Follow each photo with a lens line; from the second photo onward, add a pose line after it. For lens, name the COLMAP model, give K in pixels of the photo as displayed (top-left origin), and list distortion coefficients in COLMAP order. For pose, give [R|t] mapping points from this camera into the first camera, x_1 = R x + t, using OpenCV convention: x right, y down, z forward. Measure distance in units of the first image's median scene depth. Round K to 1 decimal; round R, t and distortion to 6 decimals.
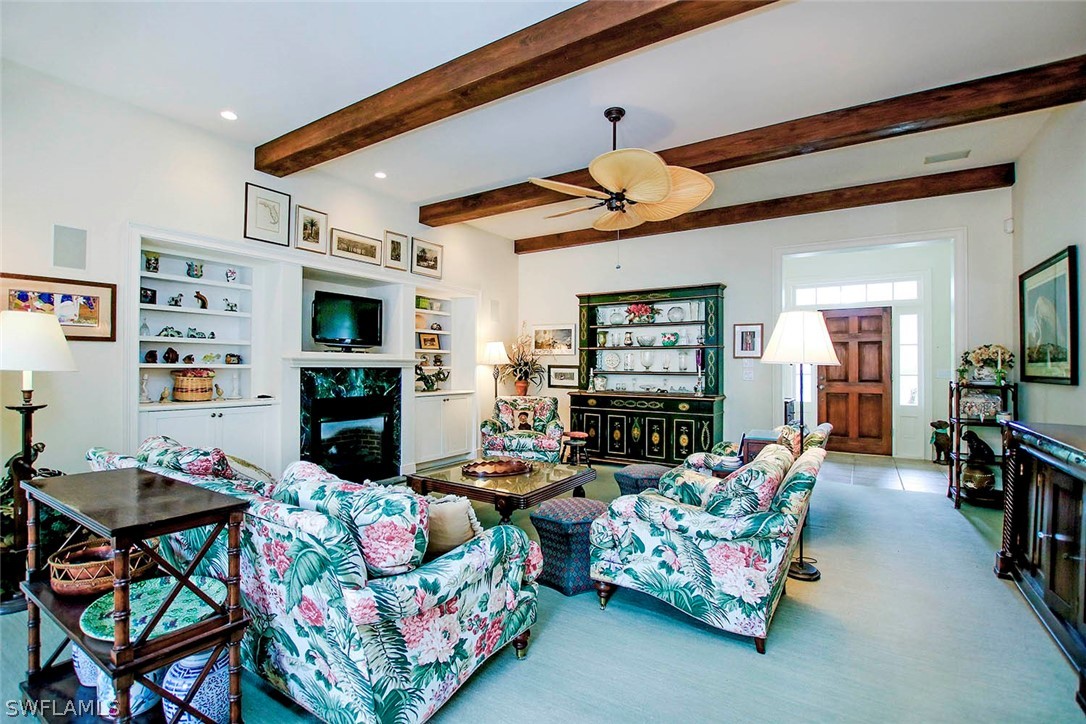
lens RADIAL K [[509.0, 0, 534.9], [0, 509.0, 362.0], [0, 0, 1]] dist [-0.021600, -0.000017]
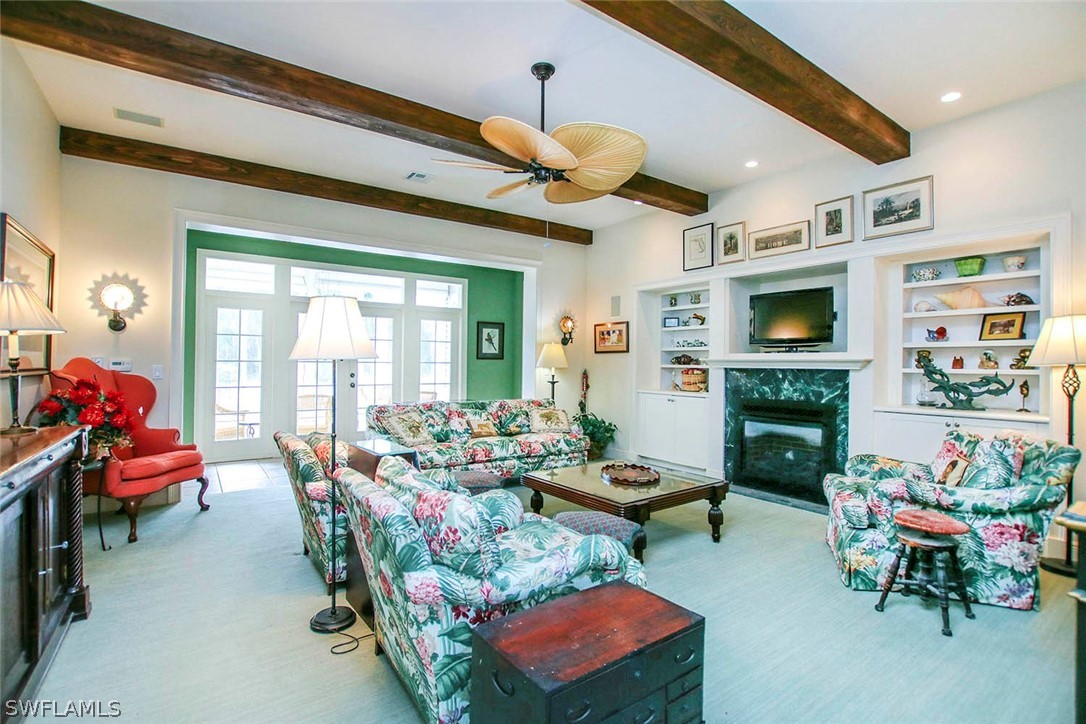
lens RADIAL K [[509.0, 0, 544.0], [0, 509.0, 362.9], [0, 0, 1]] dist [-0.021600, -0.000017]
pose [[-0.358853, -0.011866, -0.933319, 0.672935], [-0.004758, 0.999929, -0.010884, 0.012922], [0.933382, 0.000535, -0.358884, 0.929196]]
